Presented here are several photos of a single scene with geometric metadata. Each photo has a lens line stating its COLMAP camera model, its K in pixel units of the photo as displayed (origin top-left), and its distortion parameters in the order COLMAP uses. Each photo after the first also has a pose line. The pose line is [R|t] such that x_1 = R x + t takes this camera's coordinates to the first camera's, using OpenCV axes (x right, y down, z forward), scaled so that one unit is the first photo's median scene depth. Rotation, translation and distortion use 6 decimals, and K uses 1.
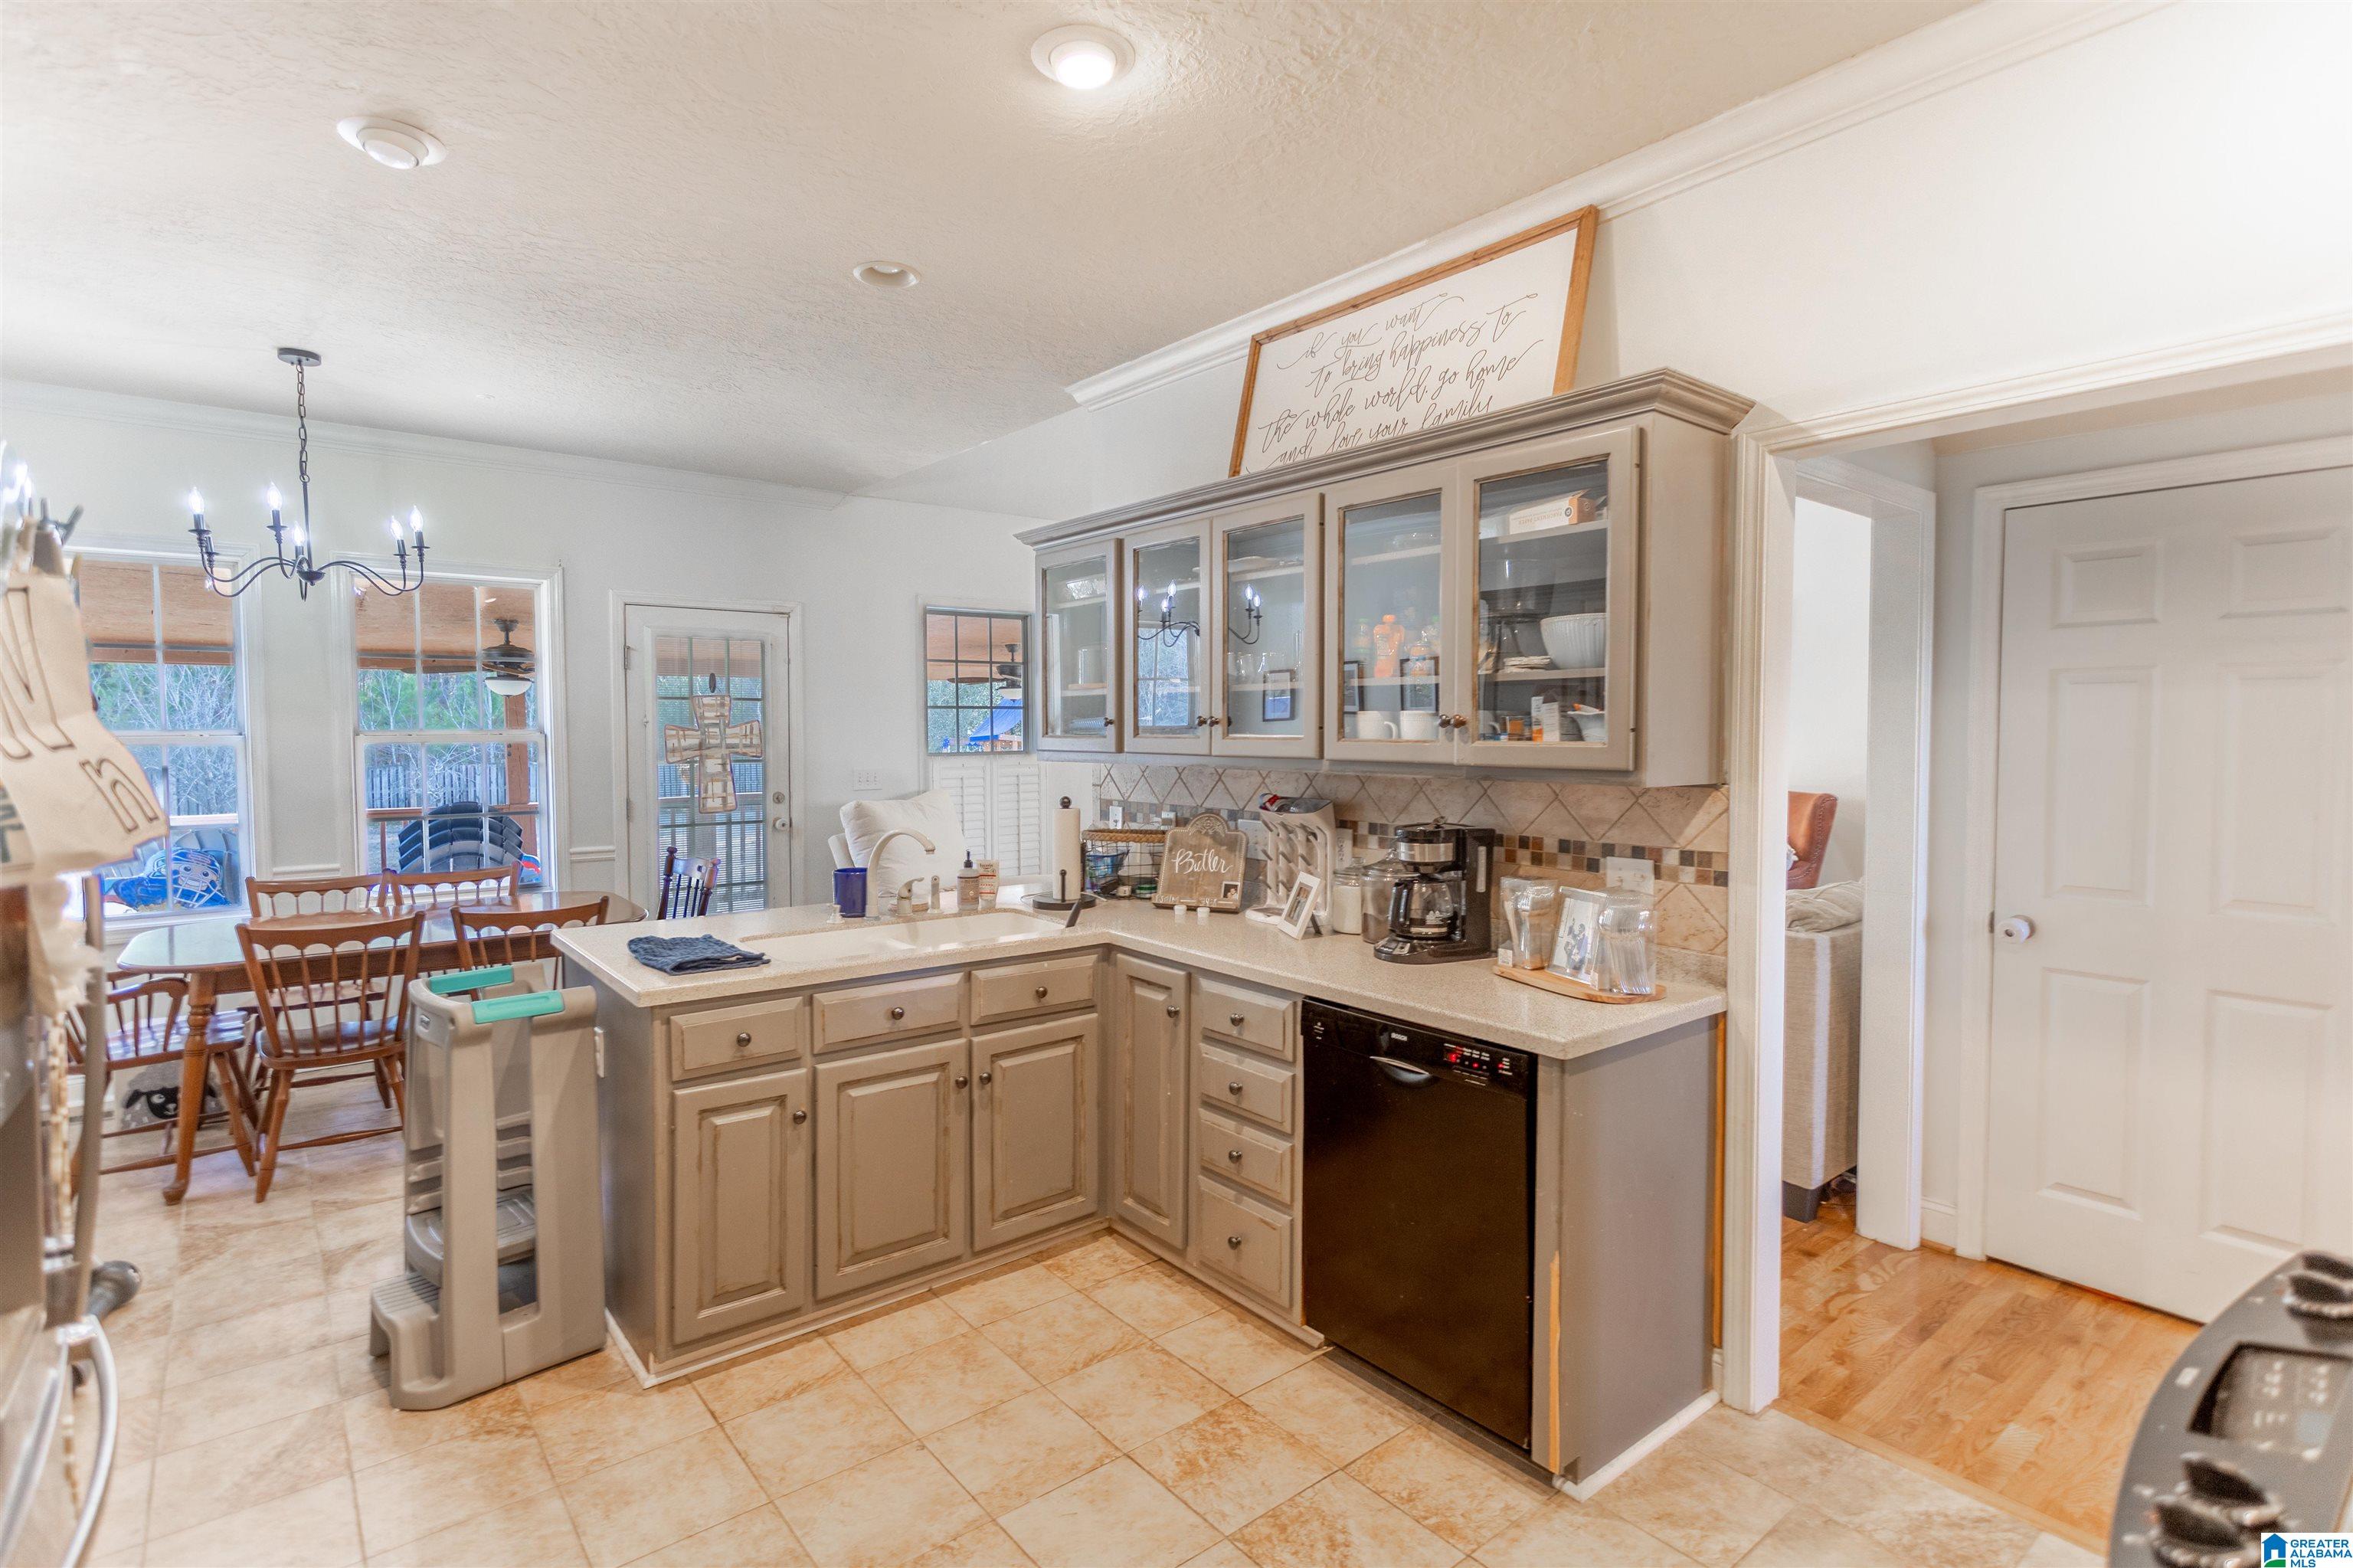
lens RADIAL K [[1117.3, 0, 1167.7], [0, 1117.3, 773.2], [0, 0, 1]] dist [0.000760, 0.000260]
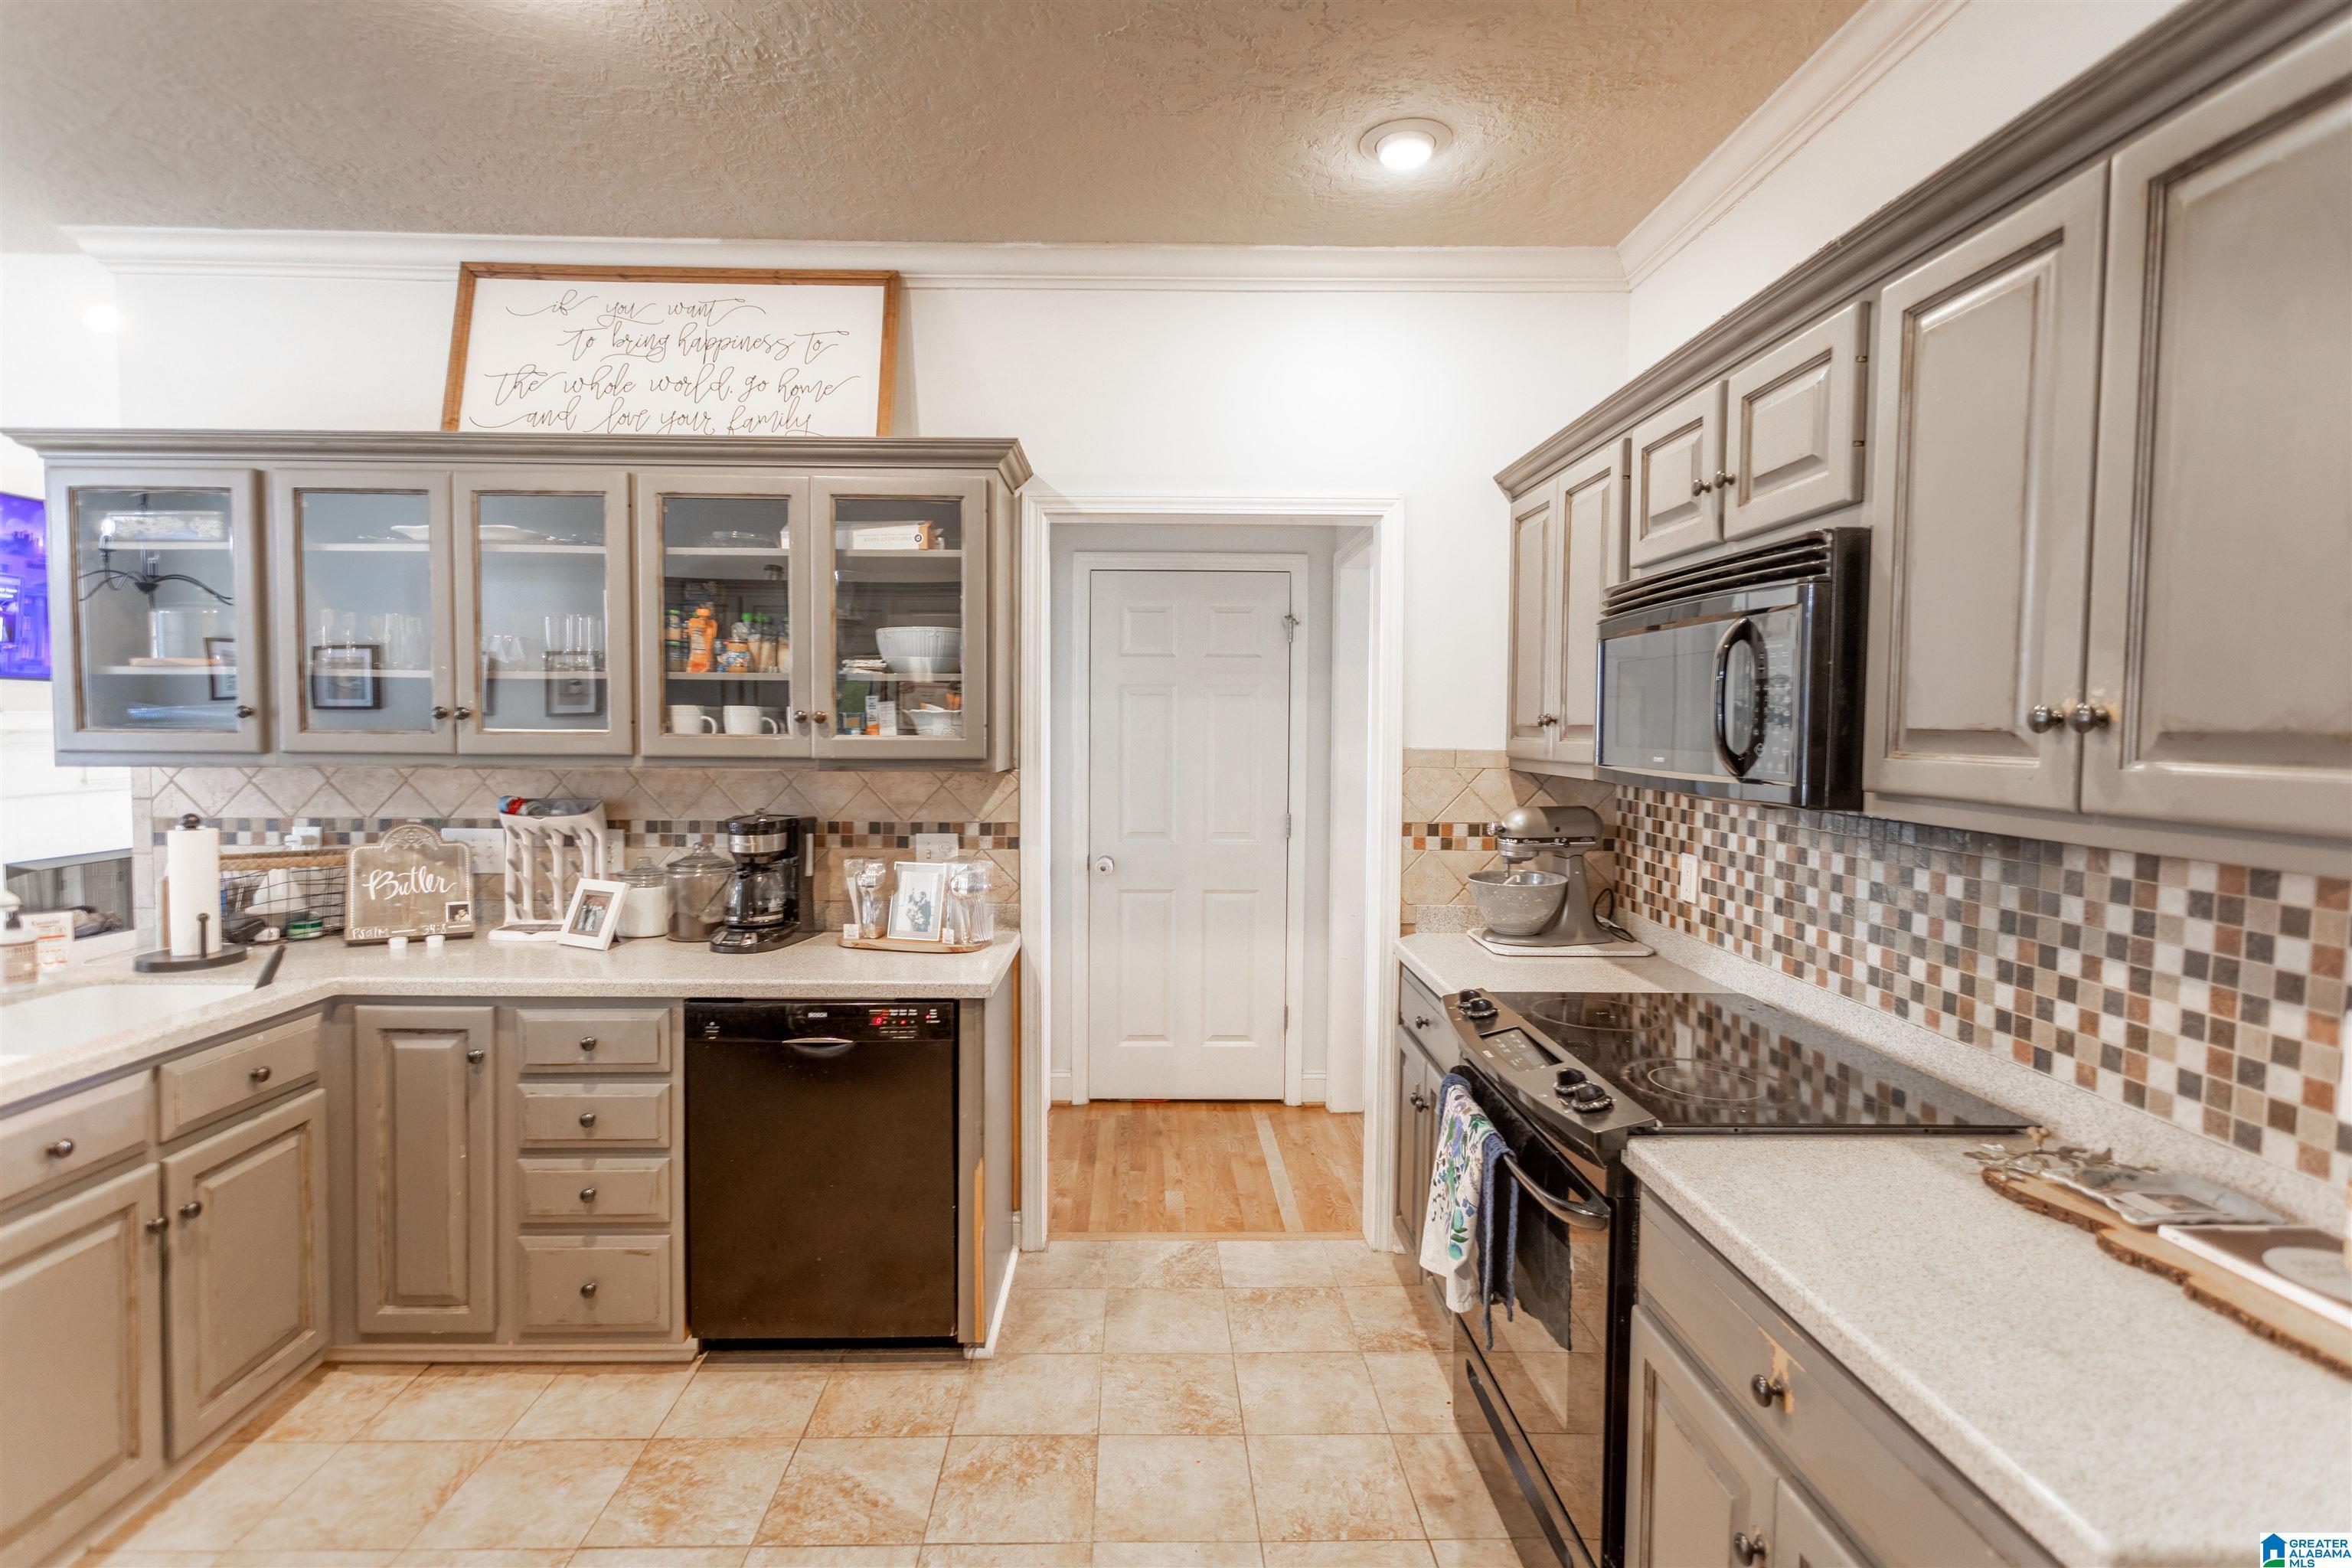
lens RADIAL K [[1116.8, 0, 1130.8], [0, 1116.8, 774.0], [0, 0, 1]] dist [0.000760, 0.000260]
pose [[0.622565, -0.031151, 0.781948, -0.348302], [0.025092, 0.999488, 0.019840, -0.004998], [-0.782166, 0.007269, 0.623028, 0.085994]]
